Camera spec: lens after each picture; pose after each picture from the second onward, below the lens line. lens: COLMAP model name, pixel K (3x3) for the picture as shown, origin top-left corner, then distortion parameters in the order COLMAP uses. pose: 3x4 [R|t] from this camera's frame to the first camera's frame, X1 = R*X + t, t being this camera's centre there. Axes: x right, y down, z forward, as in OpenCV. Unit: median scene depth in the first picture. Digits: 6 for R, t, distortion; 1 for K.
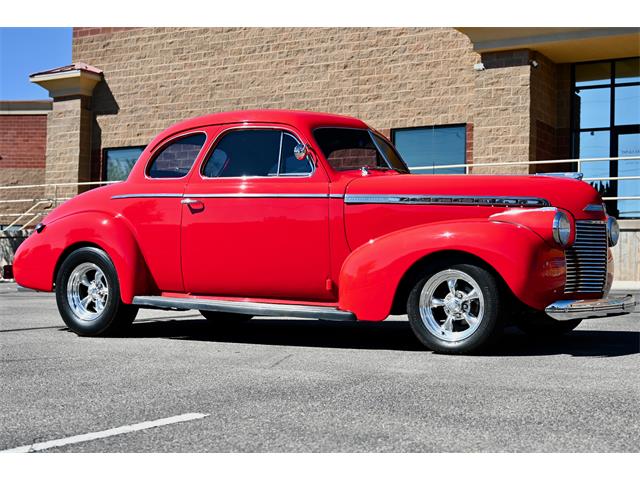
lens RADIAL K [[924.5, 0, 321.6], [0, 924.5, 230.6], [0, 0, 1]] dist [-0.000363, 0.009443]
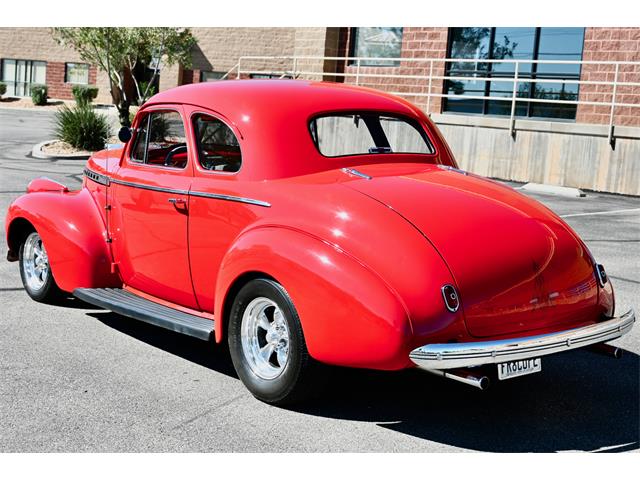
lens RADIAL K [[989.1, 0, 320.8], [0, 989.1, 217.6], [0, 0, 1]] dist [-0.002388, 0.005343]
pose [[0.949270, 0.079309, -0.304295, 0.073106], [-0.037044, 0.989139, 0.142241, -0.039981], [0.312271, -0.123753, 0.941898, 0.037034]]
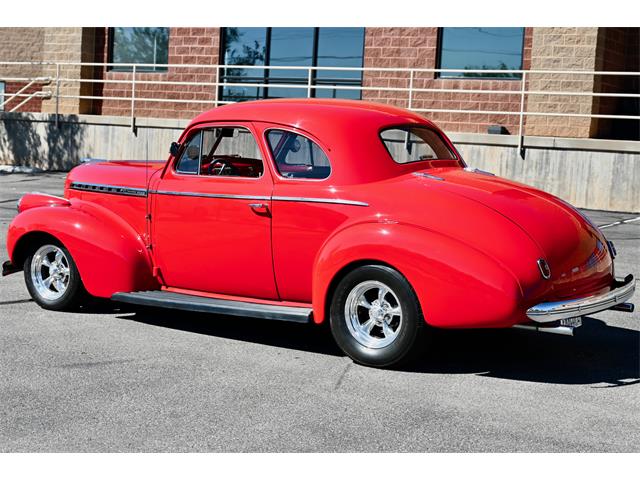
lens RADIAL K [[1071.9, 0, 300.7], [0, 1071.9, 240.6], [0, 0, 1]] dist [-0.004078, 0.011519]
pose [[0.998667, 0.035518, -0.037450, -0.011184], [-0.029889, 0.989502, 0.141396, -0.041621], [0.042079, -0.140088, 0.989244, -0.045089]]
